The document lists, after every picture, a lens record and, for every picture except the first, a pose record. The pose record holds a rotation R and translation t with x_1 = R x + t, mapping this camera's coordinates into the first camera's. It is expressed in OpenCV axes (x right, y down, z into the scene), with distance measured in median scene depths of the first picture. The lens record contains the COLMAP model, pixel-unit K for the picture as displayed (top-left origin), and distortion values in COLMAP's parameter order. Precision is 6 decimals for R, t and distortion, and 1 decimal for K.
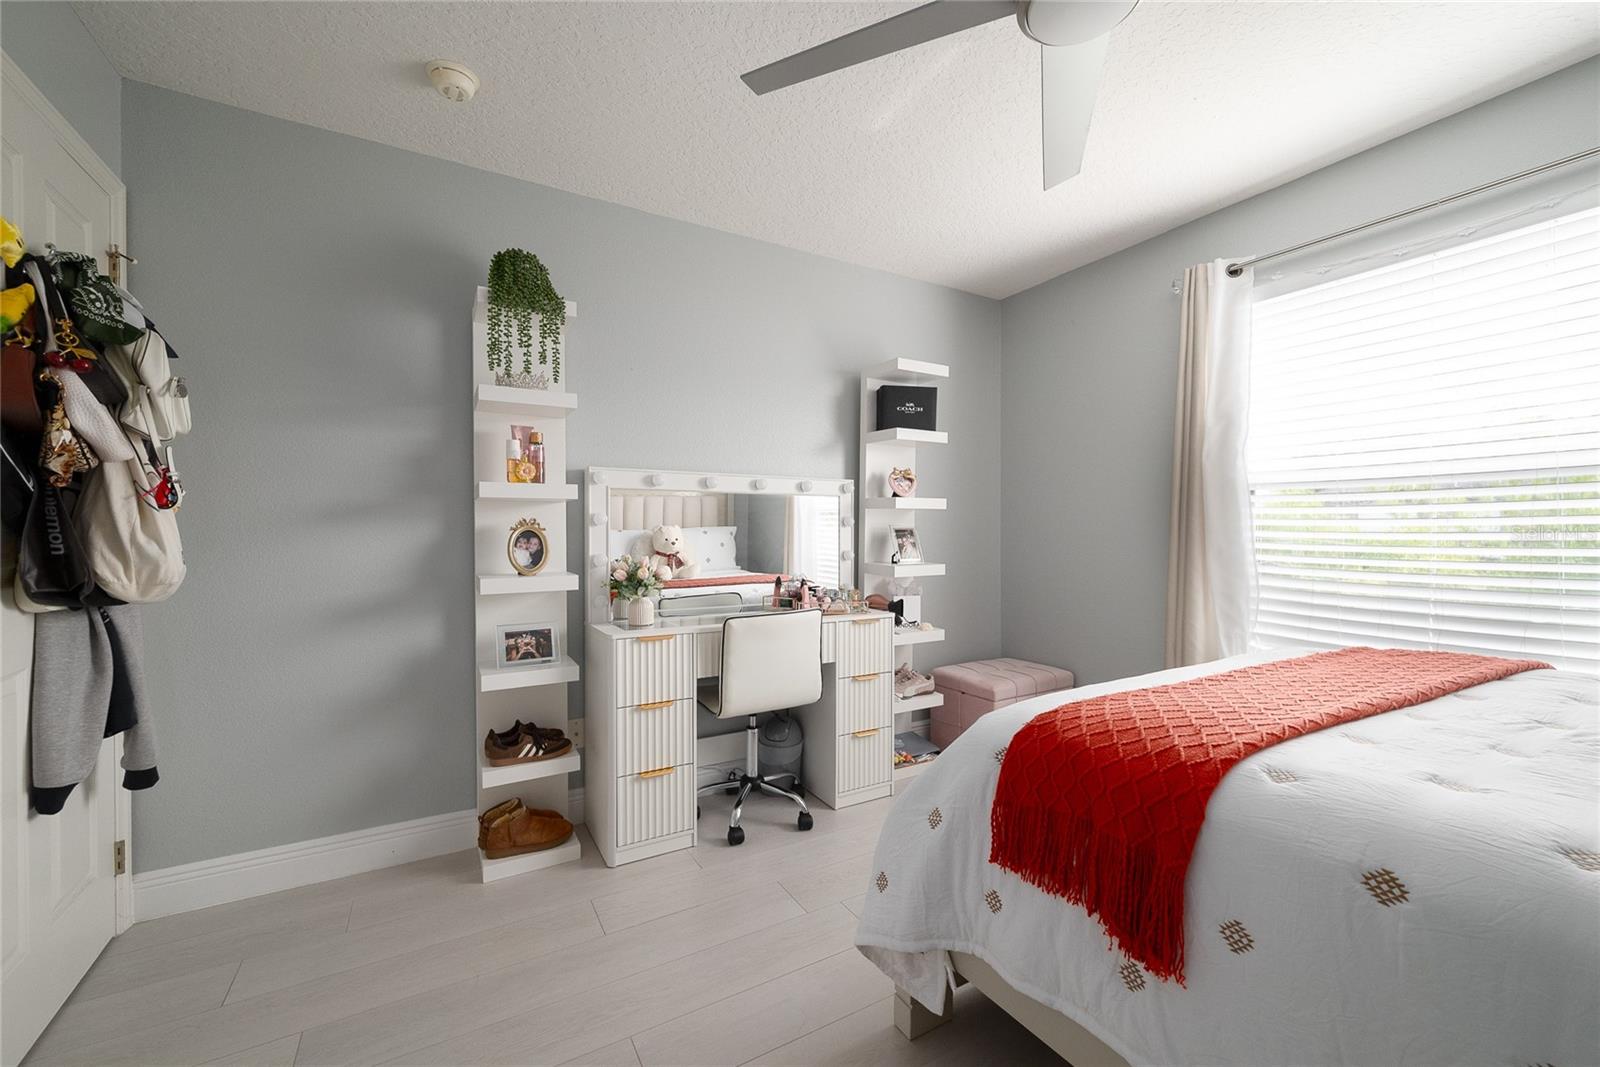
lens RADIAL K [[642.7, 0, 811.5], [0, 642.7, 533.1], [0, 0, 1]] dist [-0.001583, -0.000105]
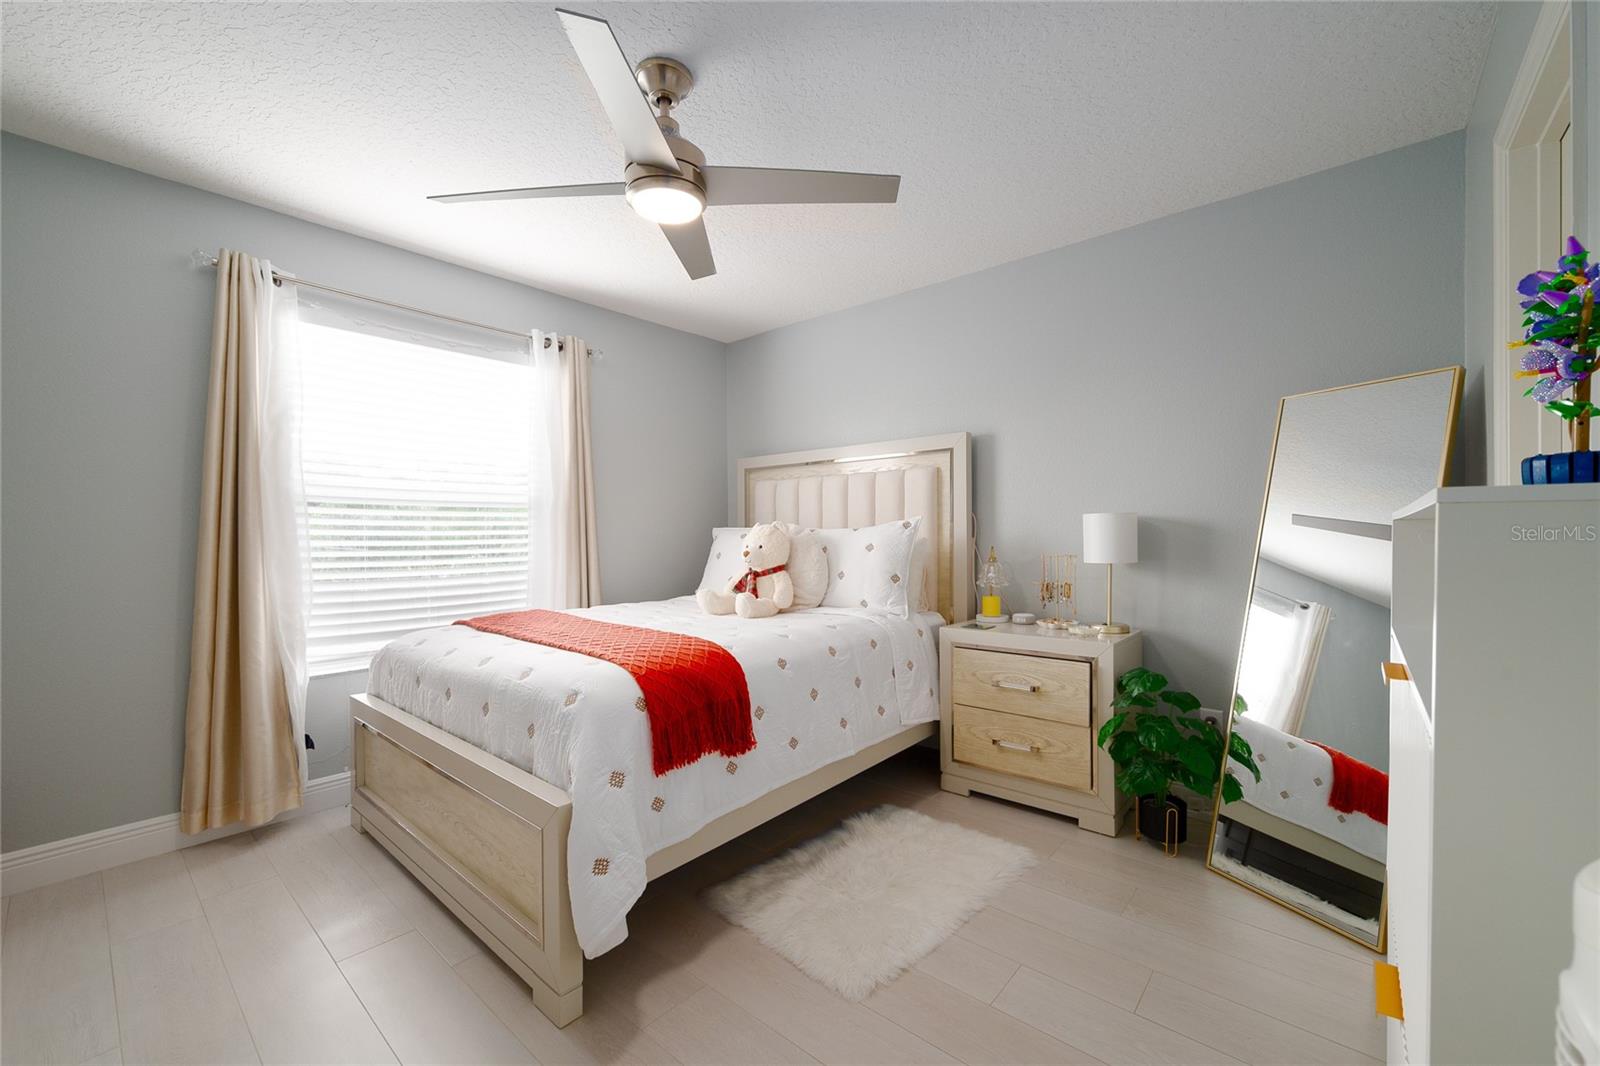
lens RADIAL K [[642.7, 0, 811.5], [0, 642.7, 532.6], [0, 0, 1]] dist [-0.001583, -0.000105]
pose [[-0.329975, 0.009100, 0.943946, -0.484797], [0.010389, 0.999928, -0.006008, -0.000761], [-0.943932, 0.007824, -0.330046, 0.480123]]
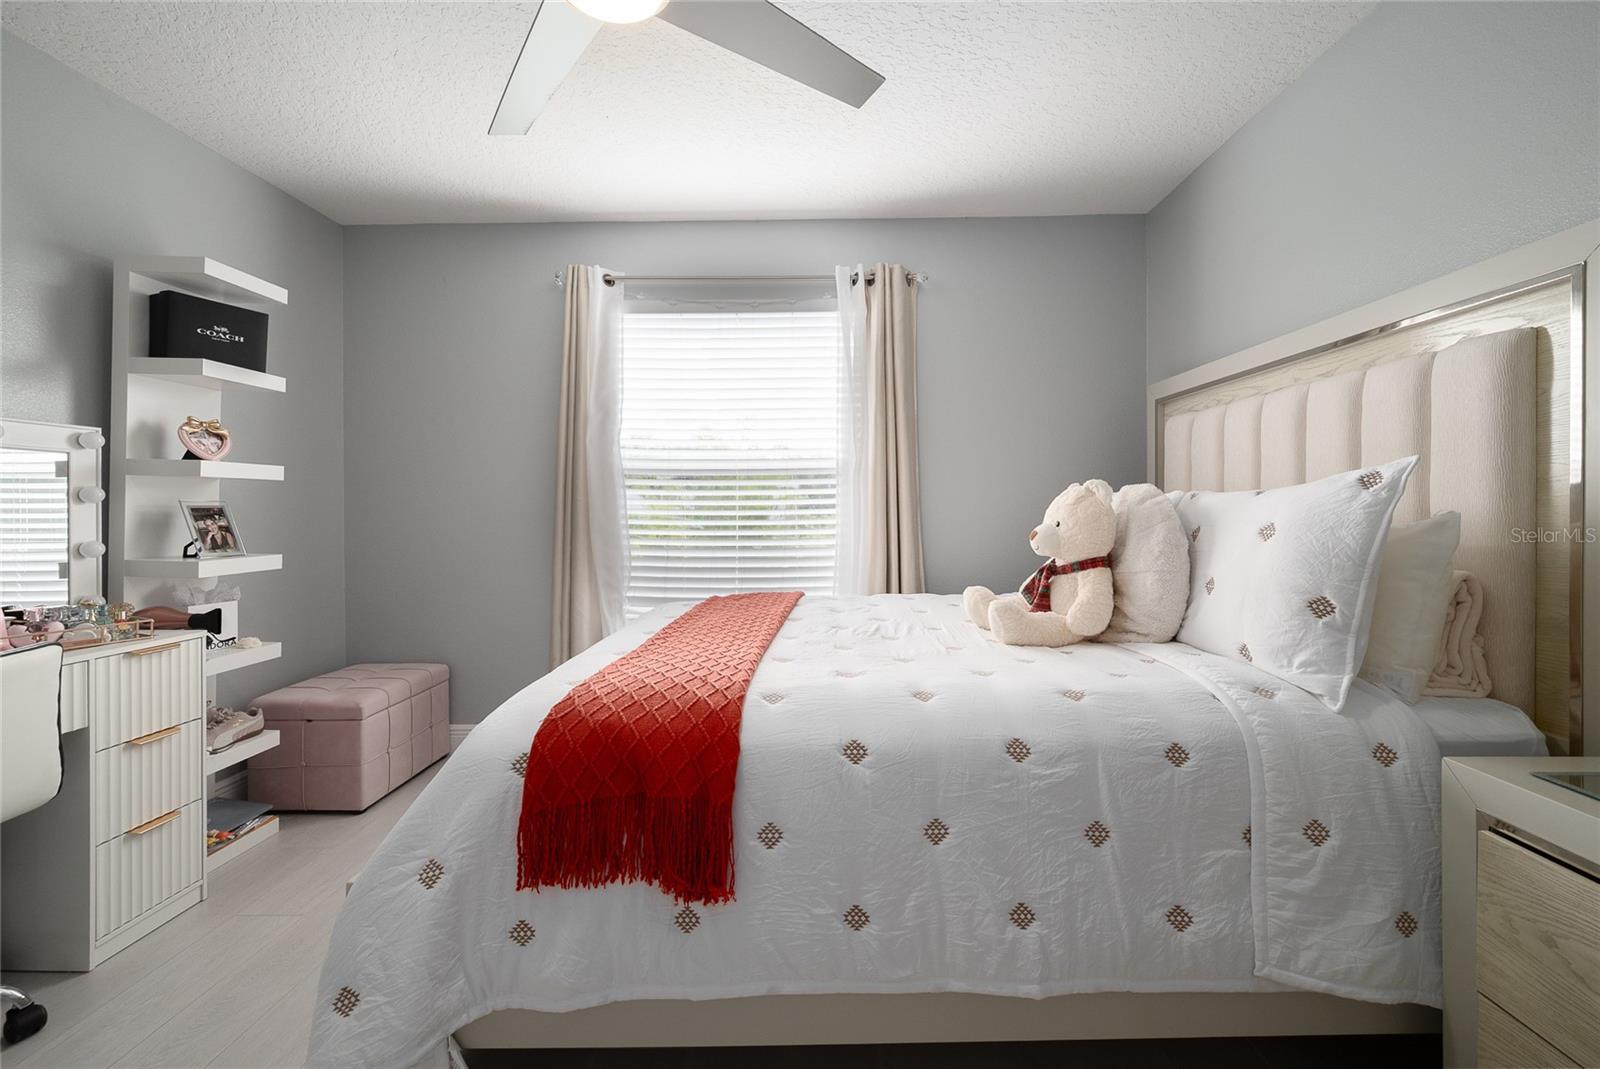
lens RADIAL K [[645.9, 0, 802.0], [0, 645.9, 508.9], [0, 0, 1]] dist [0.000702, 0.000205]
pose [[0.518610, -0.000861, 0.855011, -0.125973], [0.005249, 0.999984, -0.002178, 0.000556], [-0.854995, 0.005618, 0.518606, 0.101046]]
